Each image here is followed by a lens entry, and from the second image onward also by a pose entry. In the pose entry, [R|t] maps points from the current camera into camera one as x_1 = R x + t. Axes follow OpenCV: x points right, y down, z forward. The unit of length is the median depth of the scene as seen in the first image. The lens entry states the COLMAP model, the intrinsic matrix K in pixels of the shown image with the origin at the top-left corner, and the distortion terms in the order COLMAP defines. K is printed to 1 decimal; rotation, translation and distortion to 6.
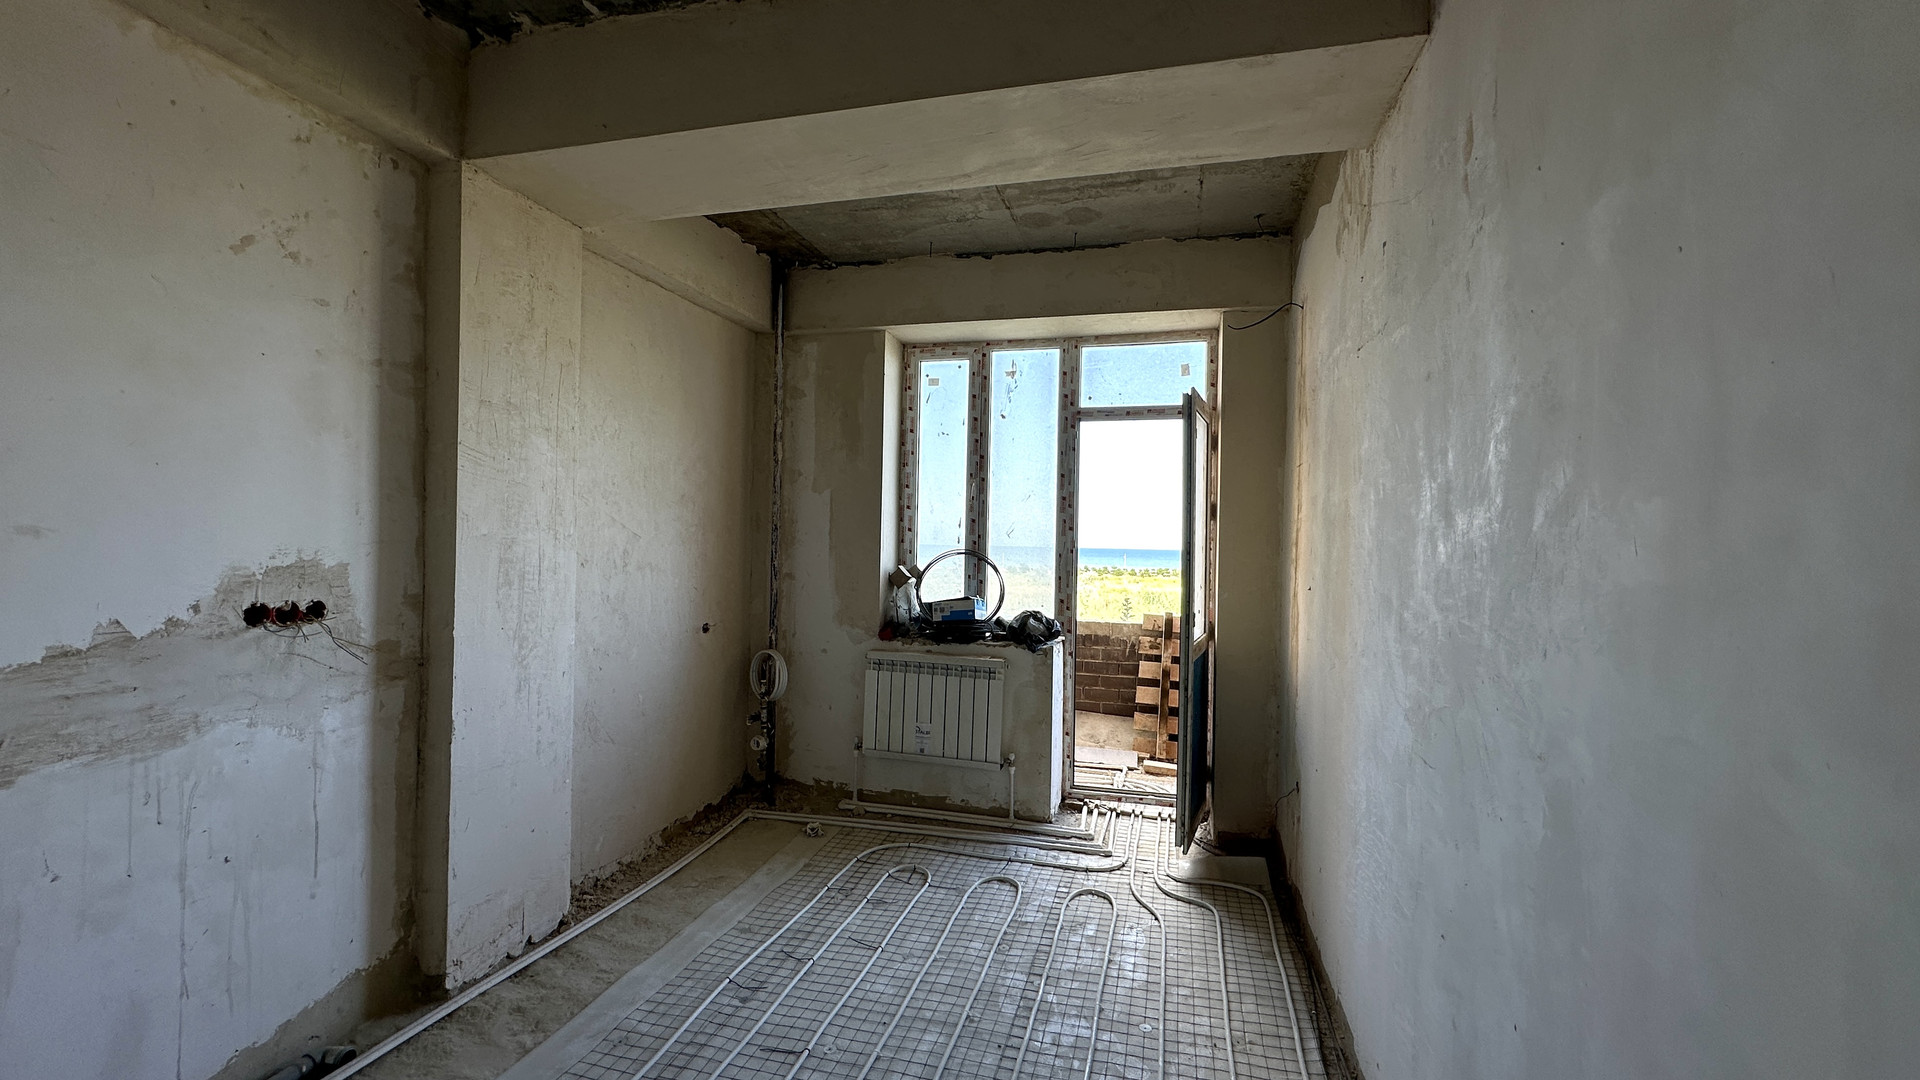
lens RADIAL K [[785.5, 0, 960.0], [0, 785.5, 540.0], [0, 0, 1]] dist [-0.001220, 0.000100]
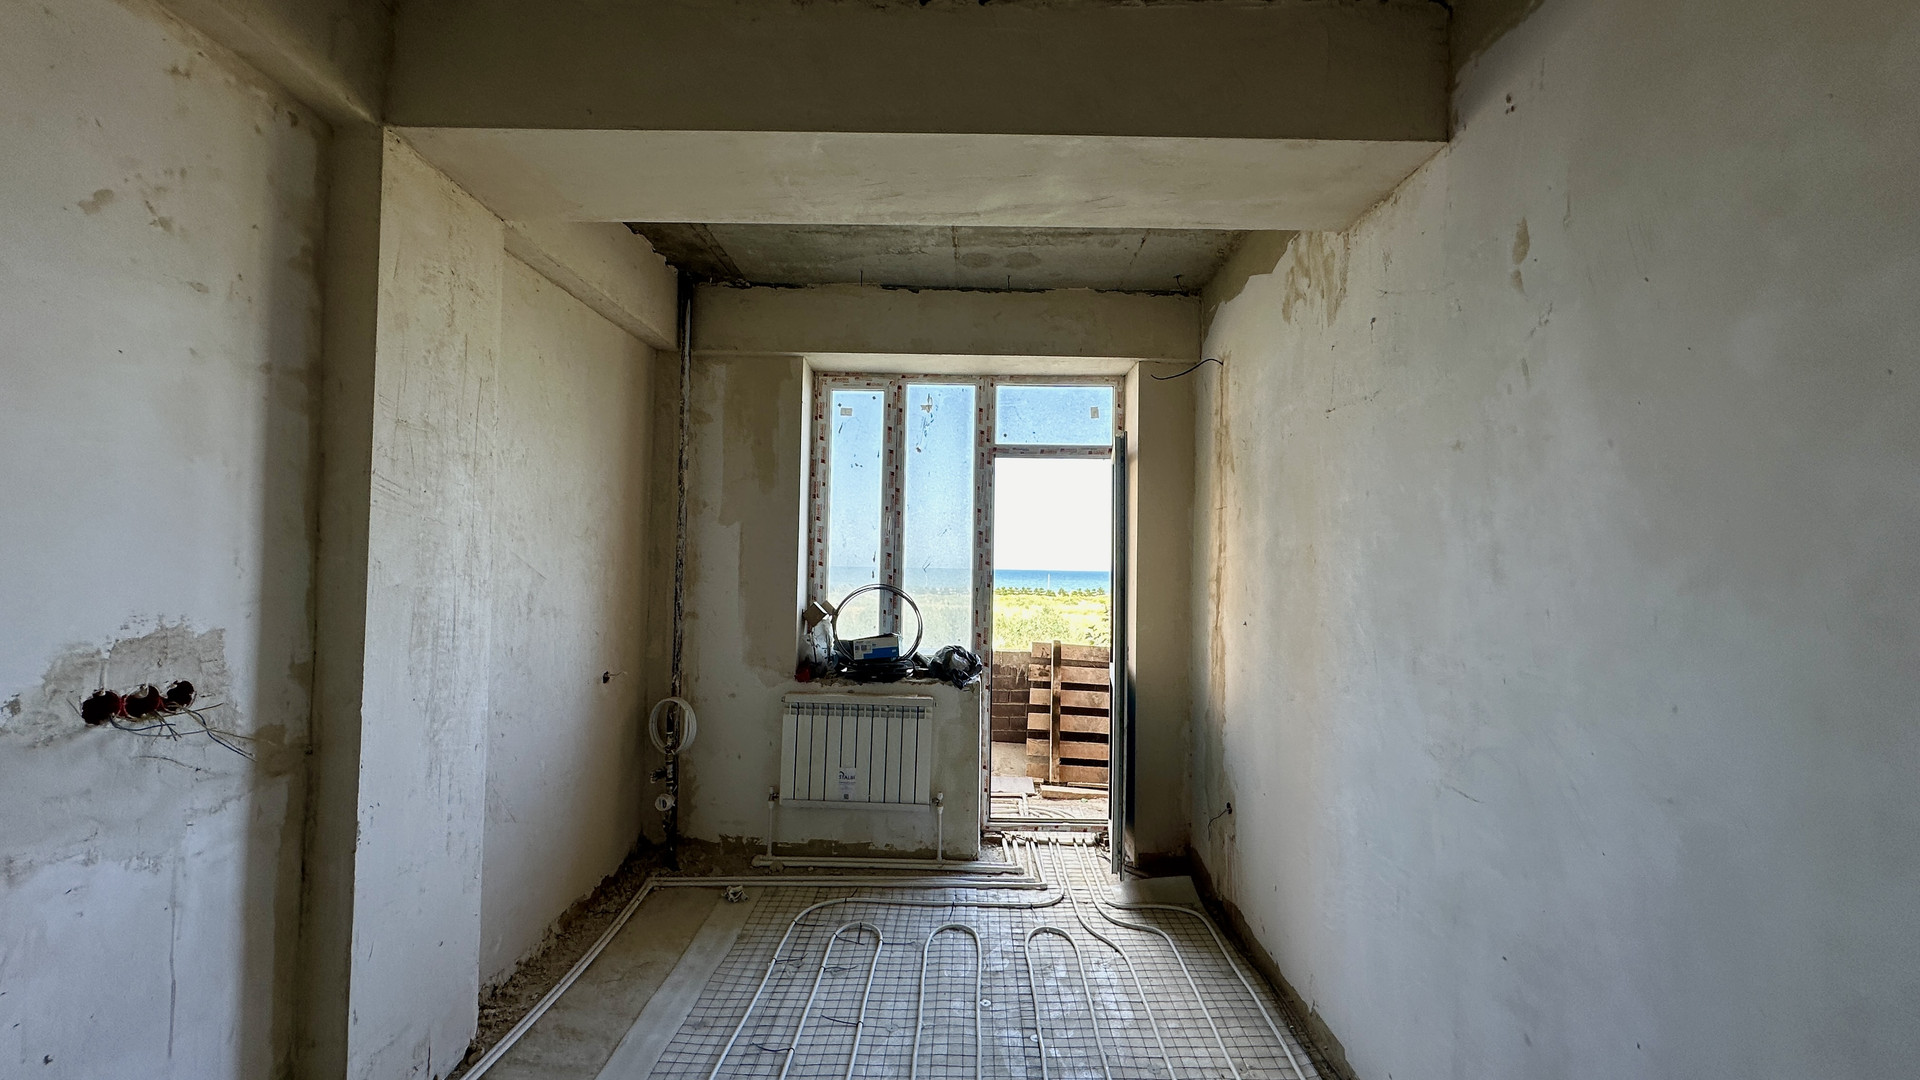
lens RADIAL K [[766.8, 0, 960.0], [0, 766.8, 540.0], [0, 0, 1]] dist [-0.001783, 0.000240]
pose [[0.967768, 0.005038, 0.251794, -0.149199], [0.001473, 0.999670, -0.025661, -0.019700], [-0.251840, 0.025204, 0.967441, 0.054143]]
